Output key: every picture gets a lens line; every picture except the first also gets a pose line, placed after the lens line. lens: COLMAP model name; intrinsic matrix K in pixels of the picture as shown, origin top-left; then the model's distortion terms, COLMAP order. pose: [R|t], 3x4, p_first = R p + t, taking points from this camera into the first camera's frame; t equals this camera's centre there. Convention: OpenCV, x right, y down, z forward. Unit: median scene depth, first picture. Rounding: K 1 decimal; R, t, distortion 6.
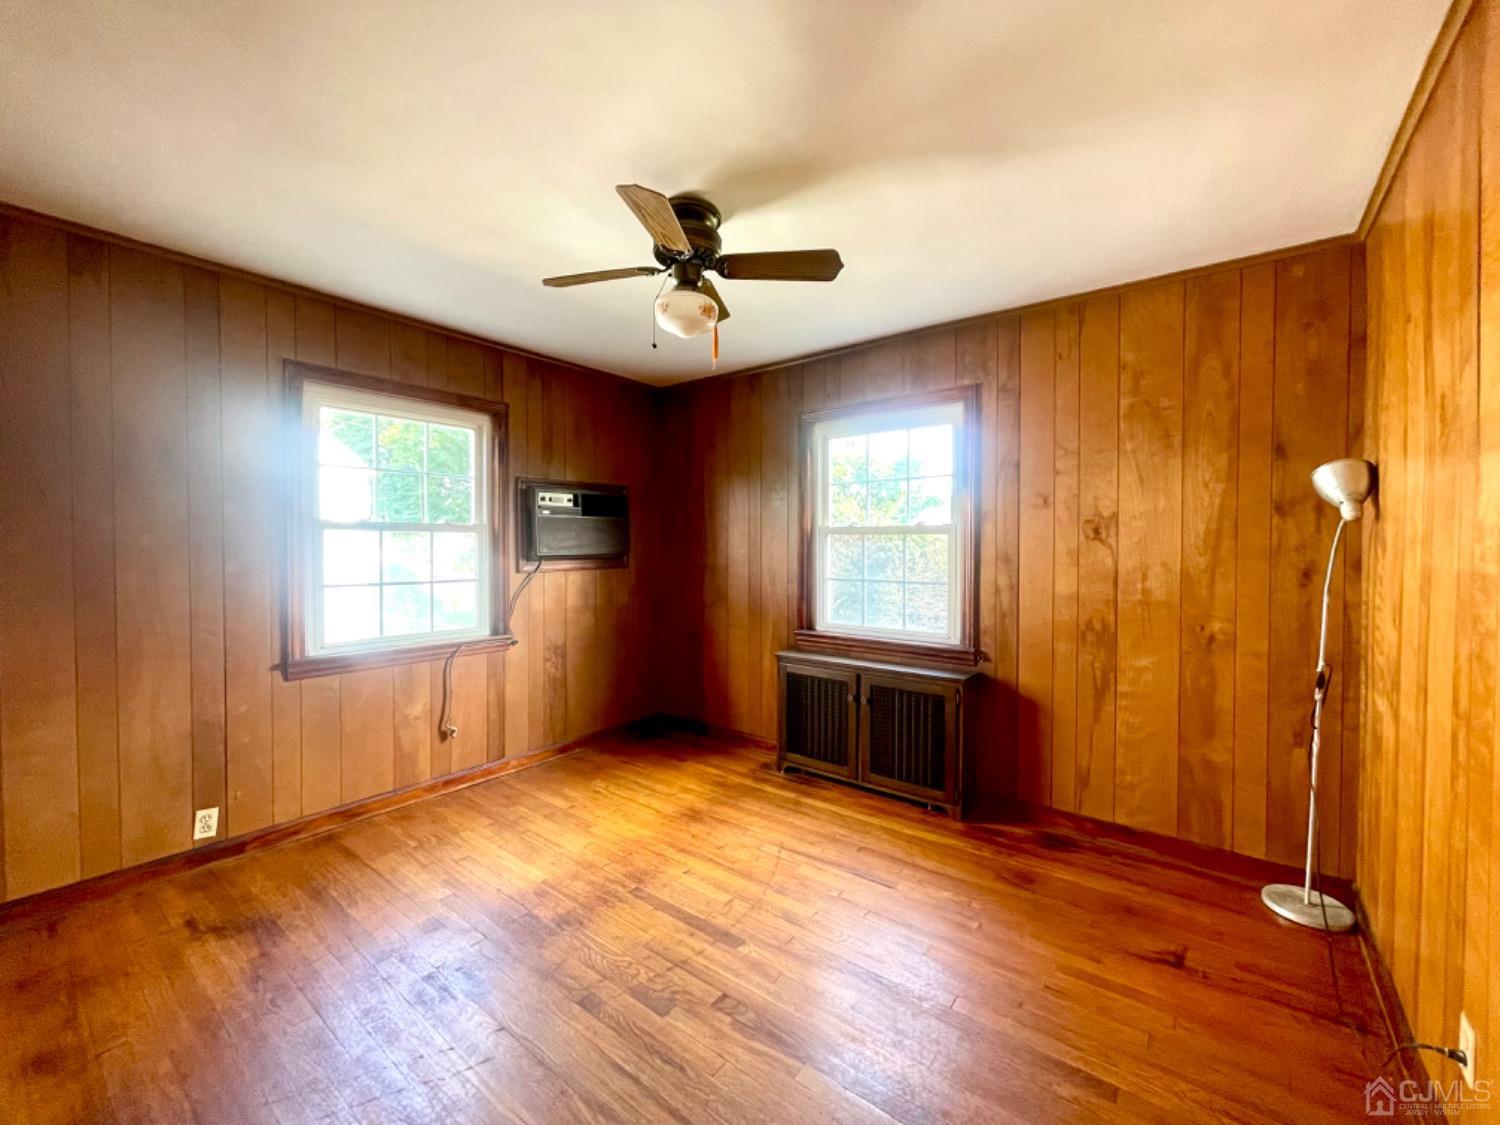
lens RADIAL K [[608.8, 0, 750.2], [0, 608.8, 556.4], [0, 0, 1]] dist [0.001411, 0.000493]
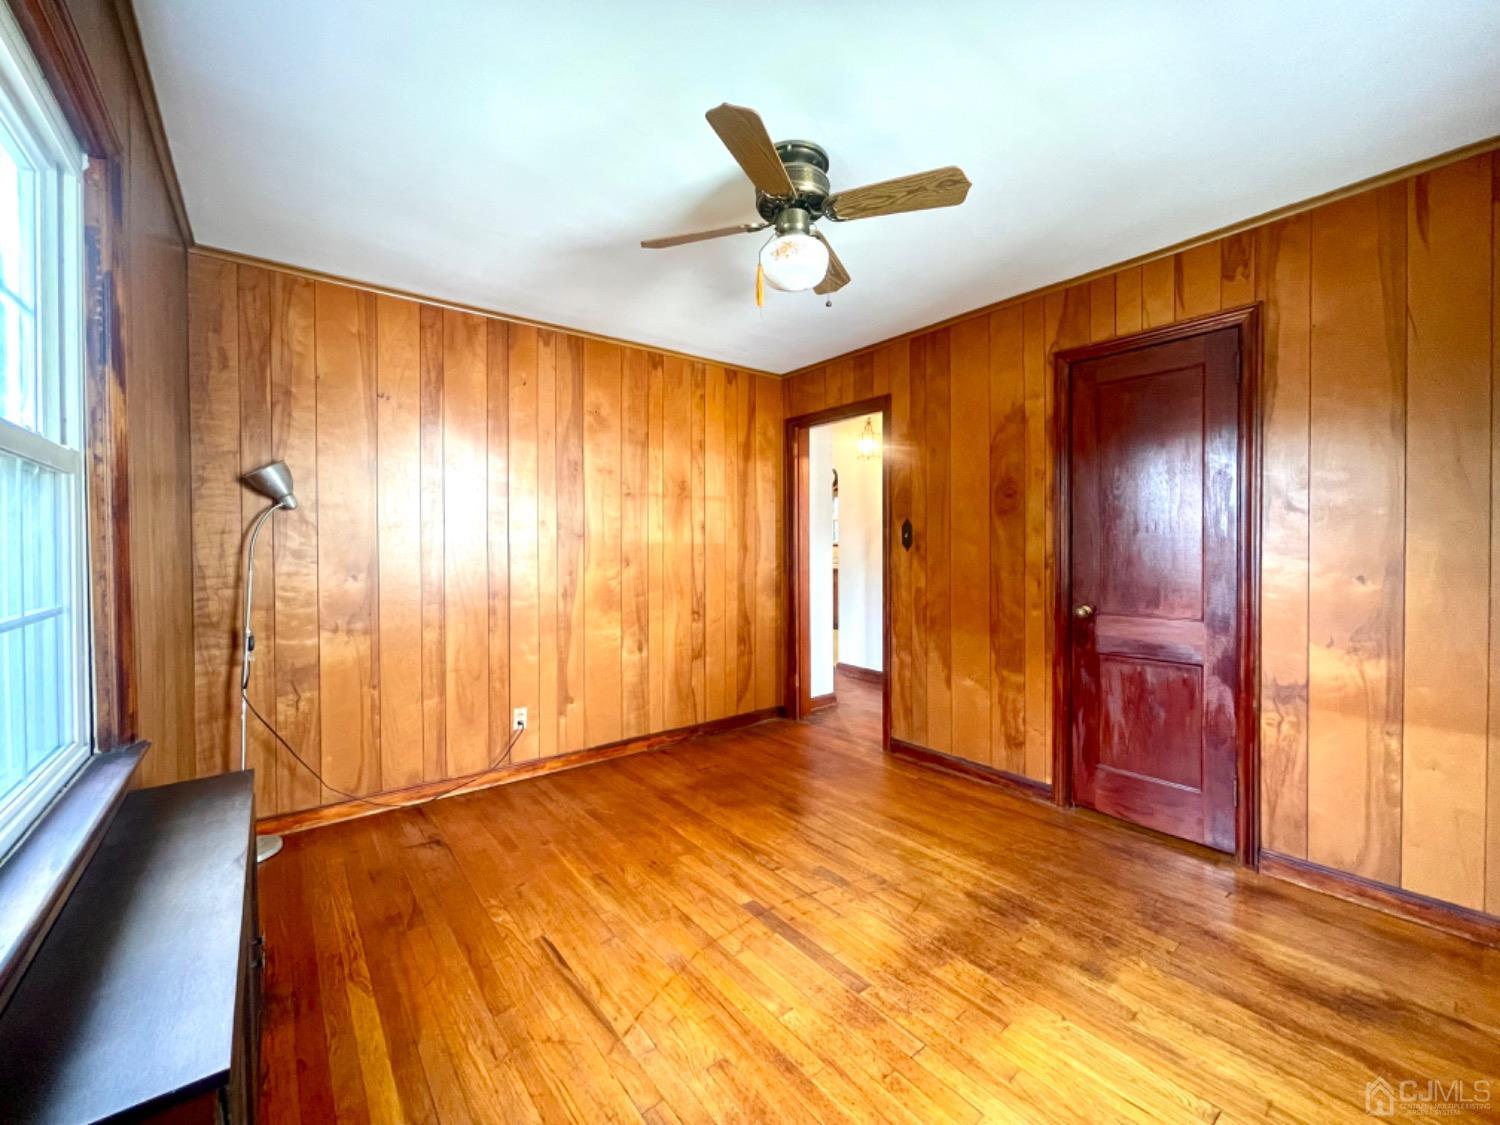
lens RADIAL K [[608.8, 0, 750.1], [0, 608.8, 554.1], [0, 0, 1]] dist [0.001411, 0.000493]
pose [[-0.969561, 0.000500, 0.244850, -0.243610], [0.007543, 0.999584, 0.027827, 0.007082], [-0.244734, 0.028826, -0.969162, 1.755627]]
